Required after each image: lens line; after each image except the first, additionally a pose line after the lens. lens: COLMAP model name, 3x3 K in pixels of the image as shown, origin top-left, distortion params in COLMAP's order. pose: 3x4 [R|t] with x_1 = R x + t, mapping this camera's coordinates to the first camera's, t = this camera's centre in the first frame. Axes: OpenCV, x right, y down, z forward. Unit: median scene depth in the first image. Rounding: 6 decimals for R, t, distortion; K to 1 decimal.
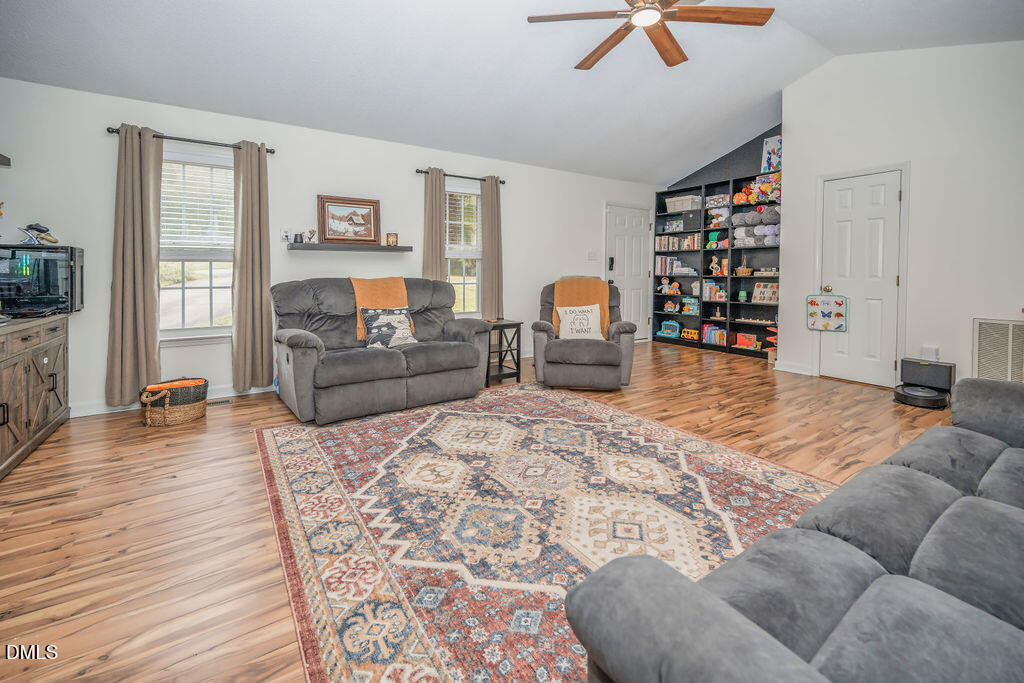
lens RADIAL K [[431.4, 0, 512.0], [0, 431.4, 341.5], [0, 0, 1]] dist [-0.000604, -0.000063]
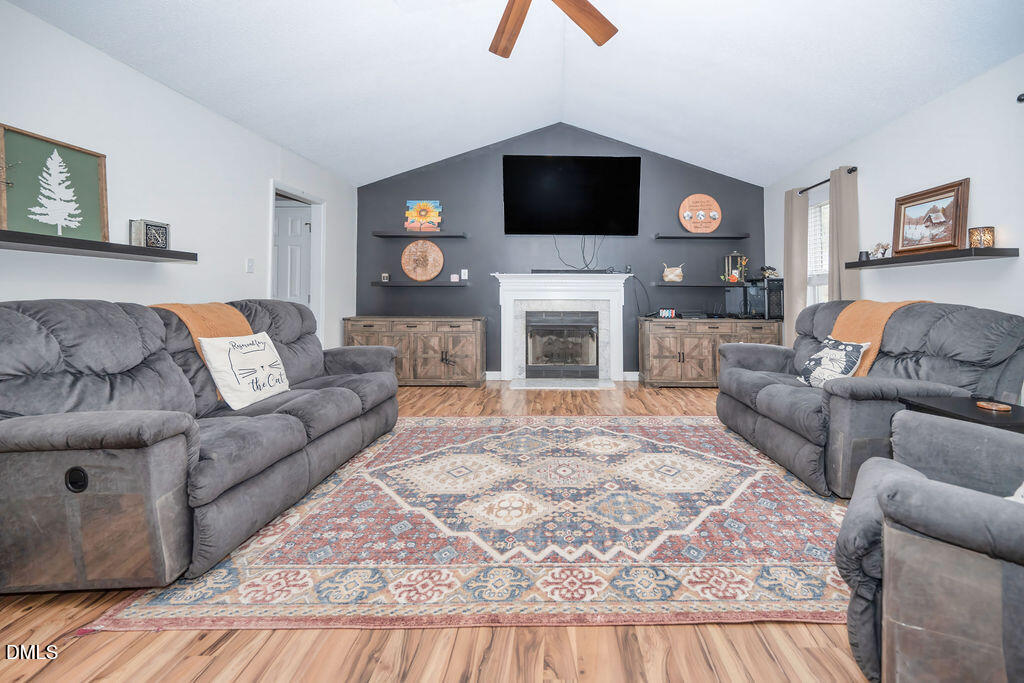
lens RADIAL K [[431.4, 0, 512.0], [0, 431.4, 341.5], [0, 0, 1]] dist [-0.000604, -0.000063]
pose [[-0.629343, 0.080657, -0.772930, 0.990308], [-0.134722, 0.968216, 0.210730, -0.236283], [0.765360, 0.236753, -0.598474, 1.528361]]
